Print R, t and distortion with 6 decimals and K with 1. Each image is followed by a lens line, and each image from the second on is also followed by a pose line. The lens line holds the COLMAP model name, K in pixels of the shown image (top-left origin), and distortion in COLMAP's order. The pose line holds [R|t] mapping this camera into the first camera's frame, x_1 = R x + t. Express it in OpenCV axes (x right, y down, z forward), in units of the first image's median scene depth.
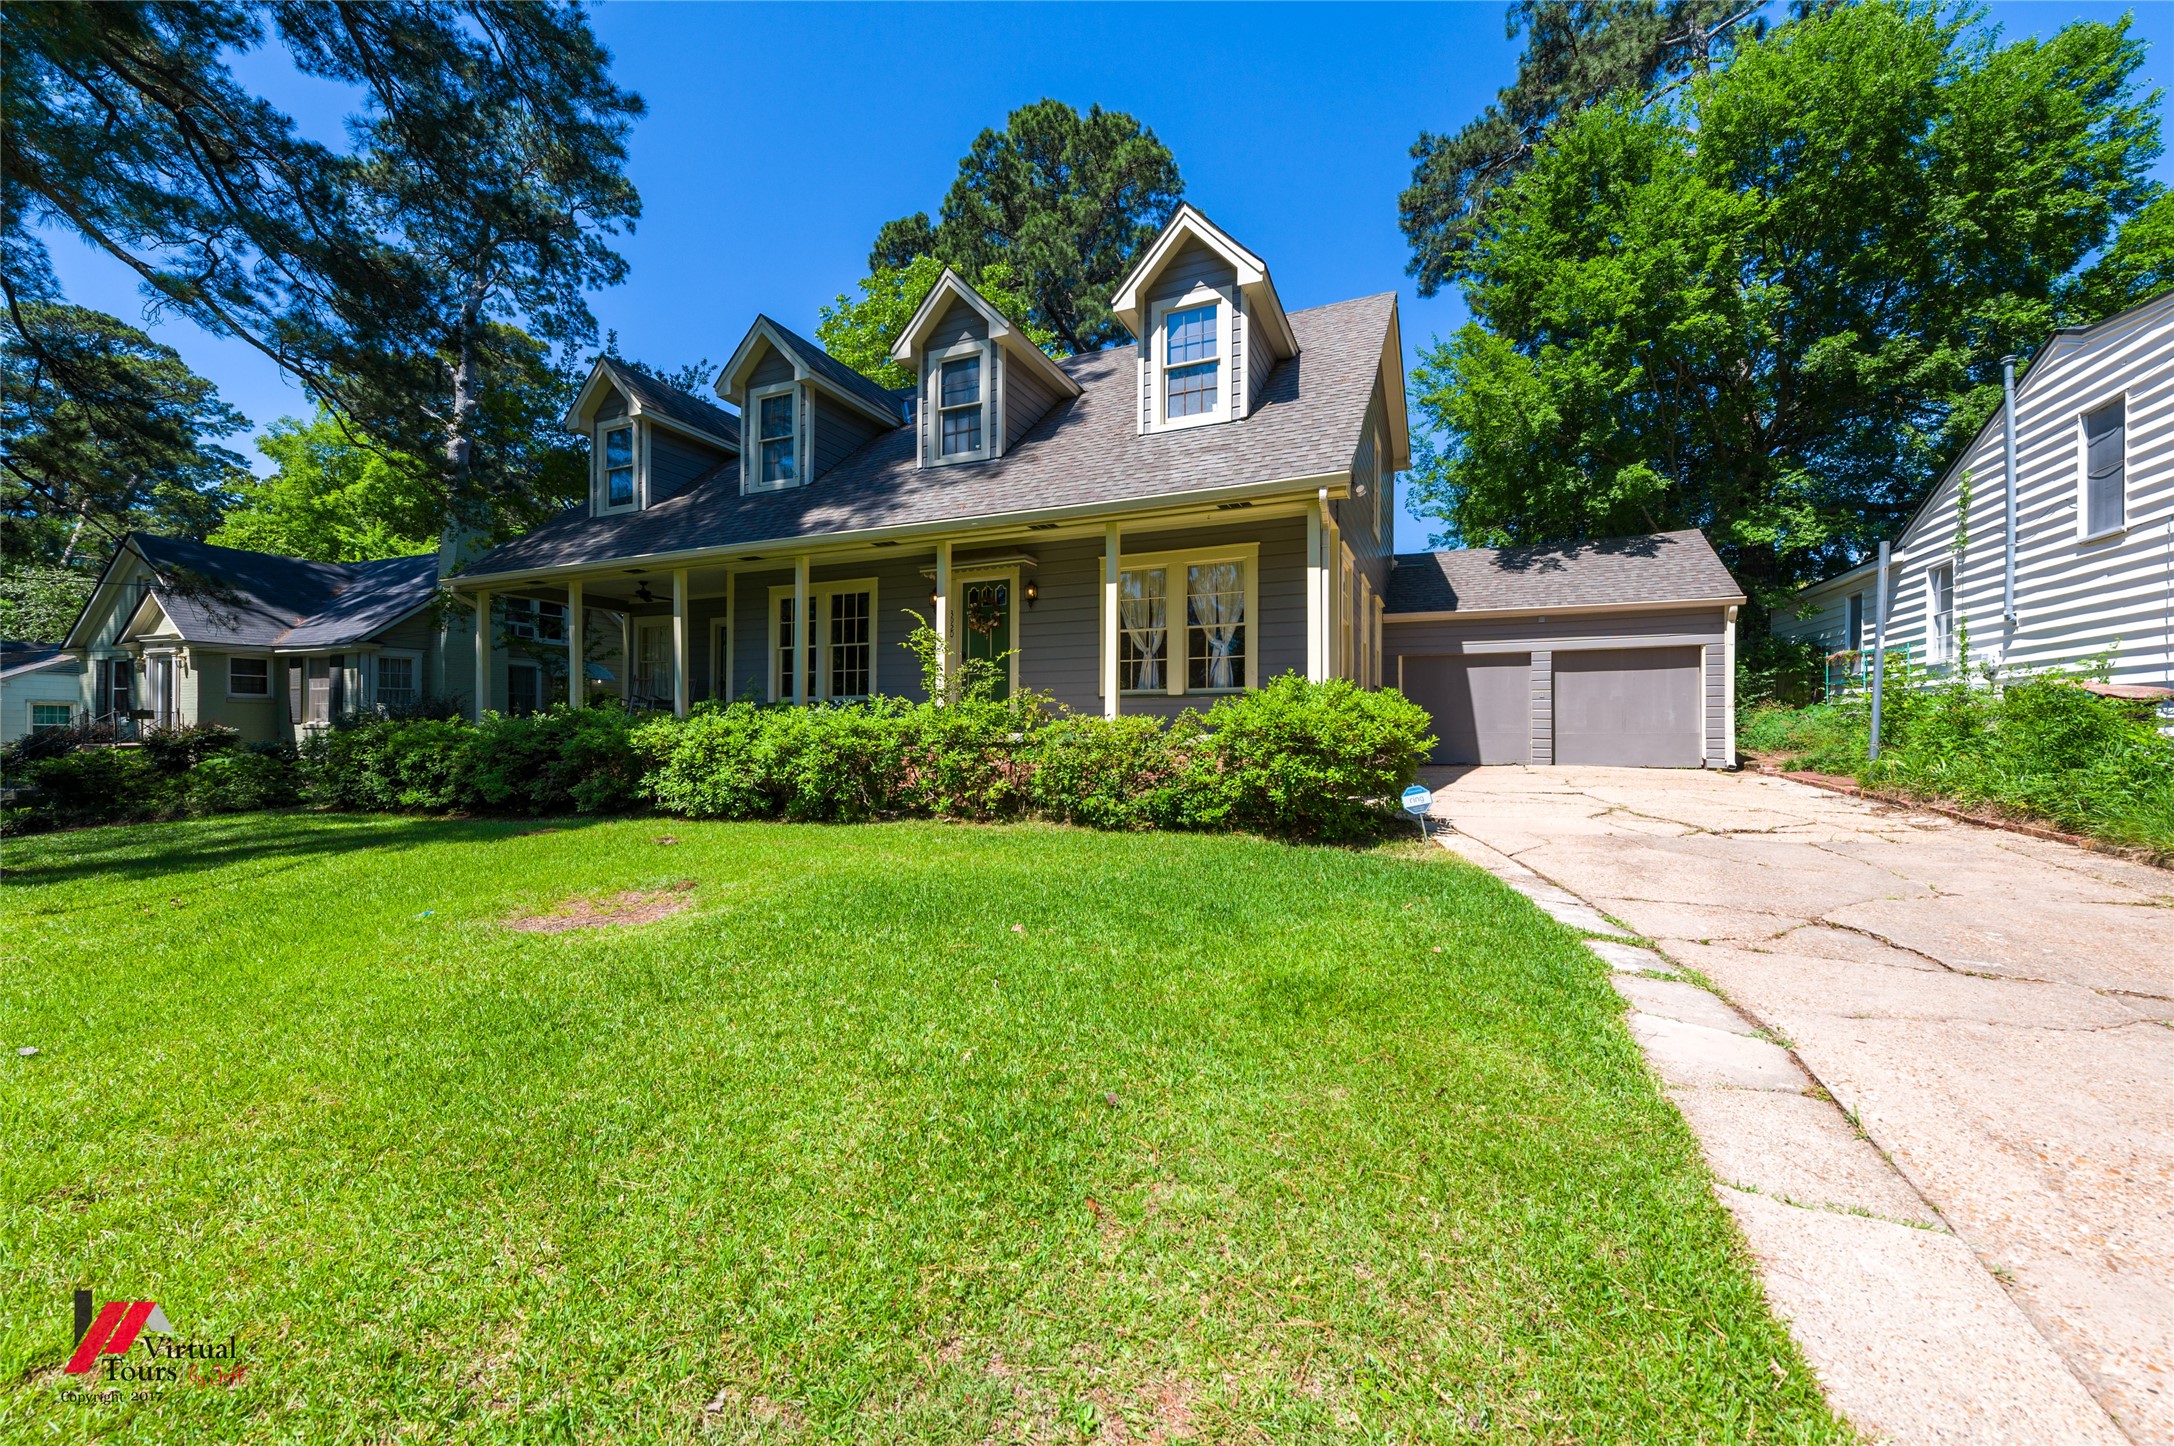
lens RADIAL K [[892.5, 0, 1086.3], [0, 892.5, 733.3], [0, 0, 1]] dist [0.004234, 0.000380]
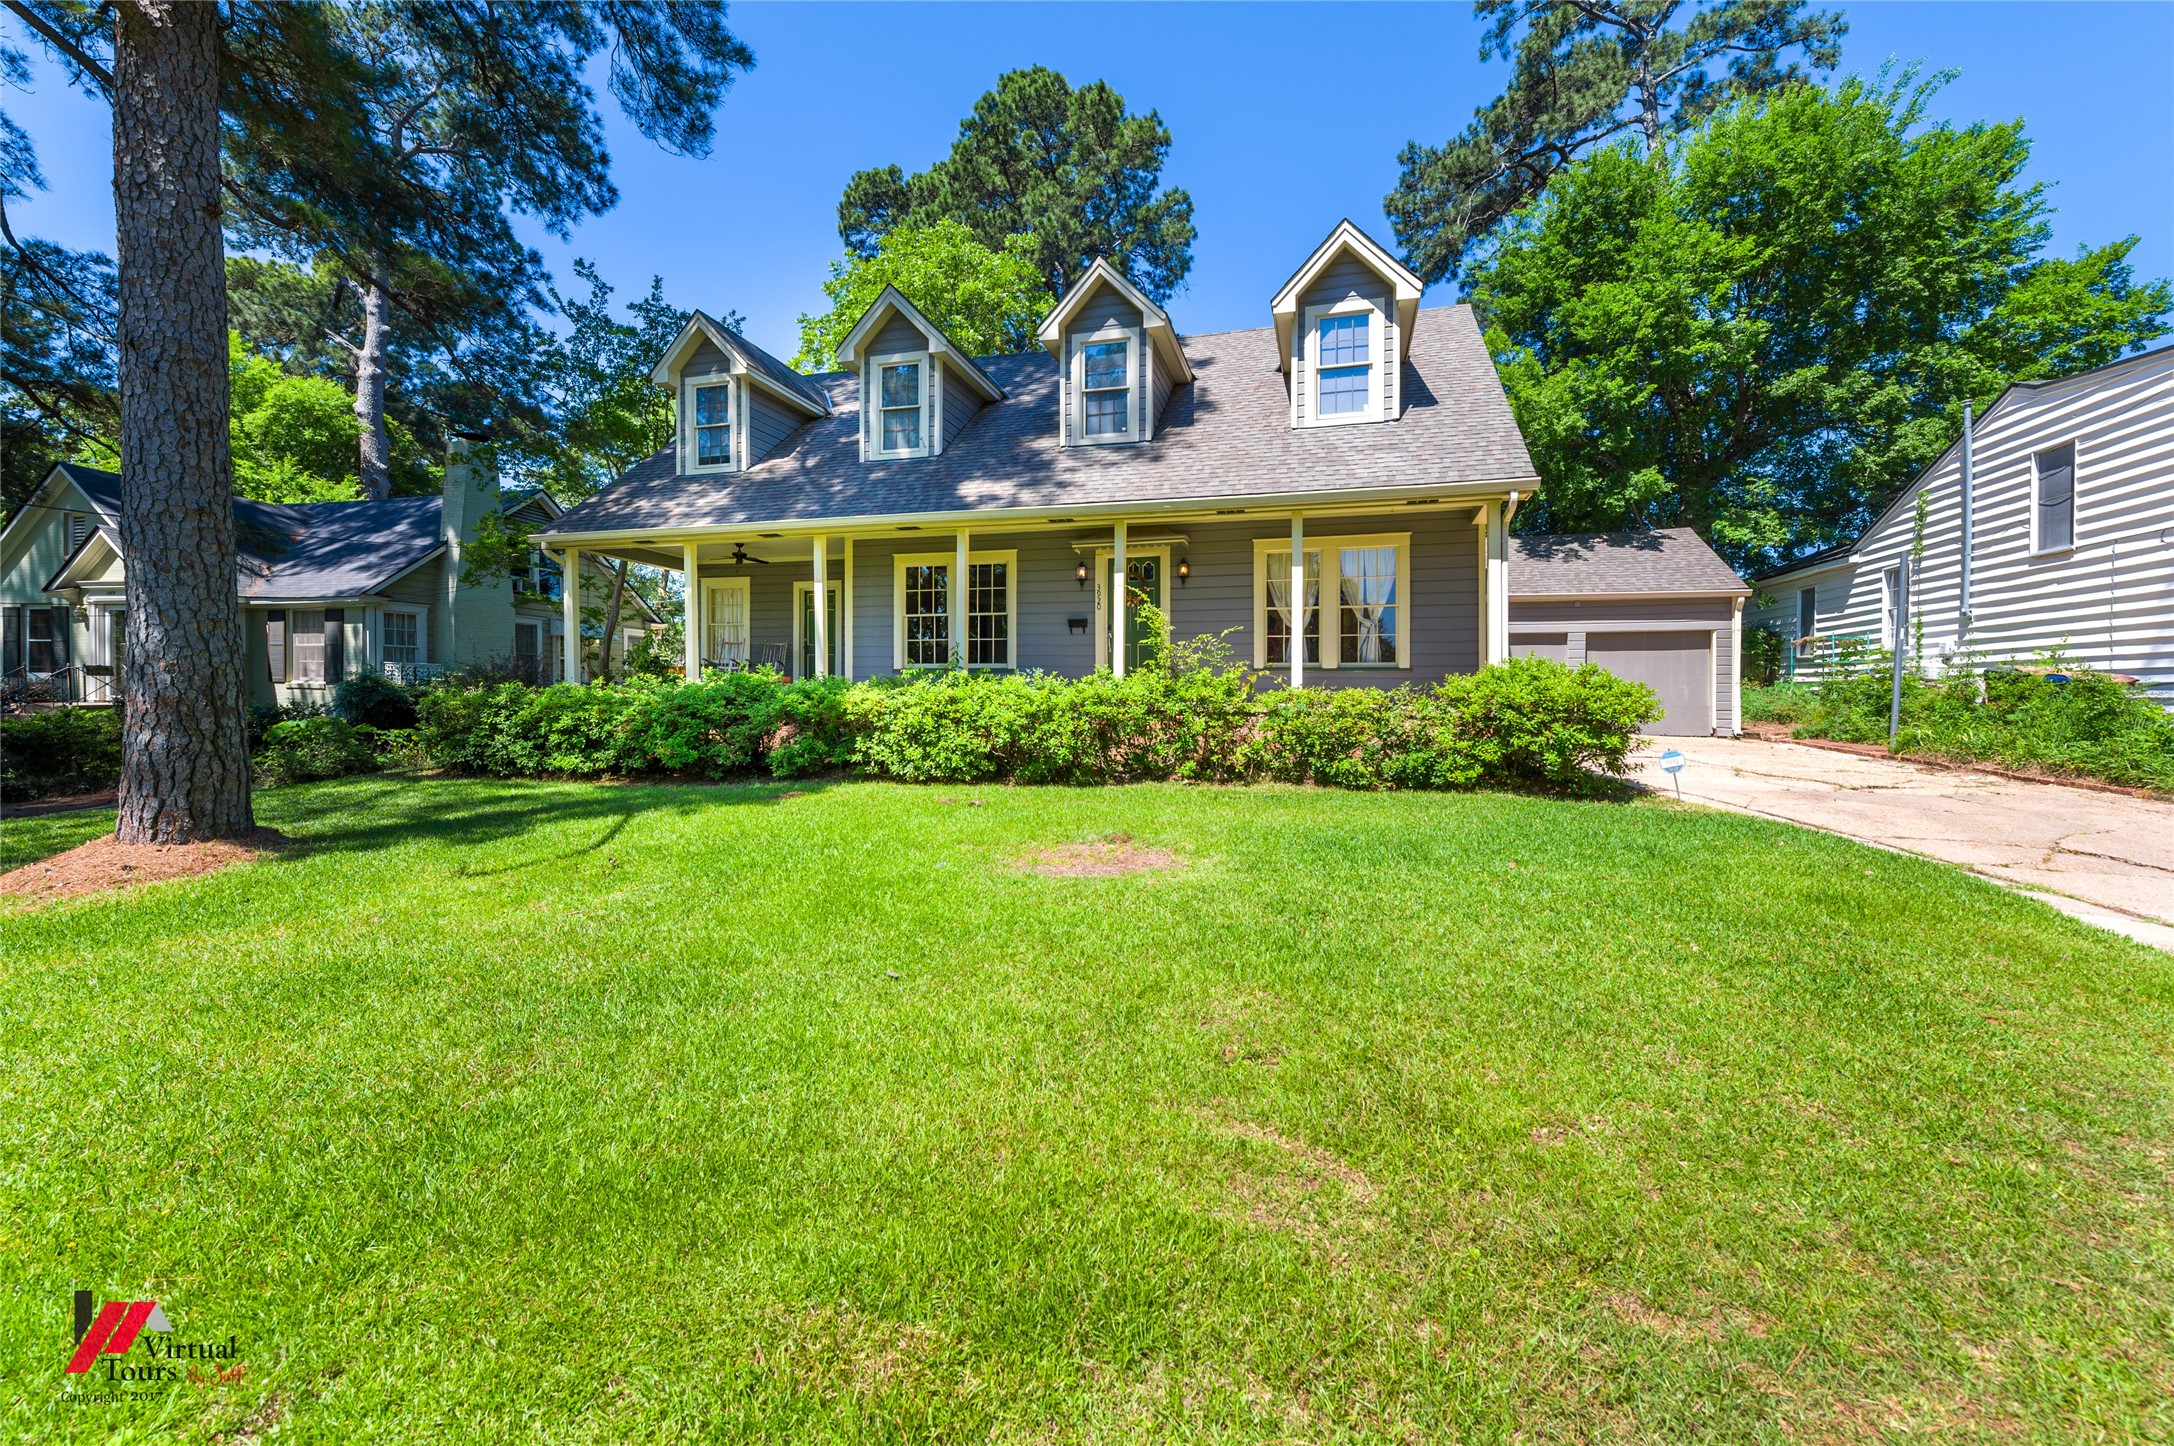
lens RADIAL K [[892.5, 0, 1136.4], [0, 892.5, 708.3], [0, 0, 1]] dist [0.004234, 0.000380]
pose [[0.989423, 0.007436, 0.144869, -0.224577], [-0.008823, 0.999921, 0.008937, -0.001110], [-0.144792, -0.010120, 0.989410, -0.040242]]
